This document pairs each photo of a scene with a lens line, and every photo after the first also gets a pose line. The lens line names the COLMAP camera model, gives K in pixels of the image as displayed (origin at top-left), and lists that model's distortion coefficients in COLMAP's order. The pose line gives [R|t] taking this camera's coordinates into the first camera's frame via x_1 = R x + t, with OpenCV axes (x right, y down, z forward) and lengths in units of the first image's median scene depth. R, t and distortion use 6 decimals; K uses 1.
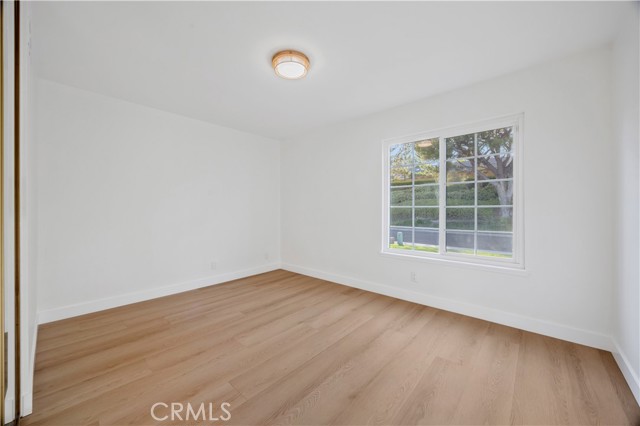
lens RADIAL K [[246.4, 0, 319.4], [0, 246.4, 210.1], [0, 0, 1]] dist [0.000921, 0.000067]
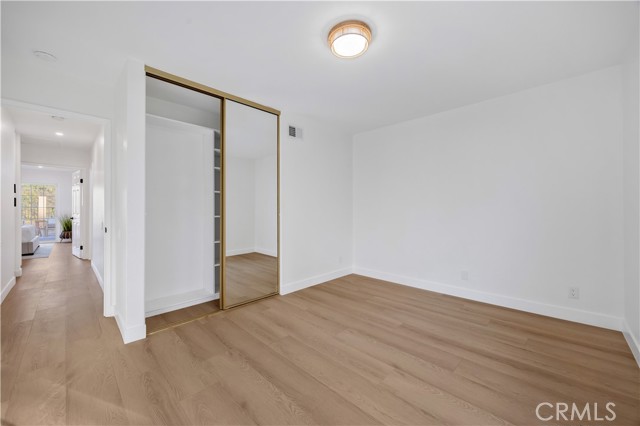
lens RADIAL K [[246.4, 0, 319.4], [0, 246.4, 210.1], [0, 0, 1]] dist [0.000921, 0.000067]
pose [[-0.051234, 0.002275, -0.998684, 0.659671], [0.002699, 0.999994, 0.002140, -0.004298], [0.998683, -0.002586, -0.051239, 0.821242]]
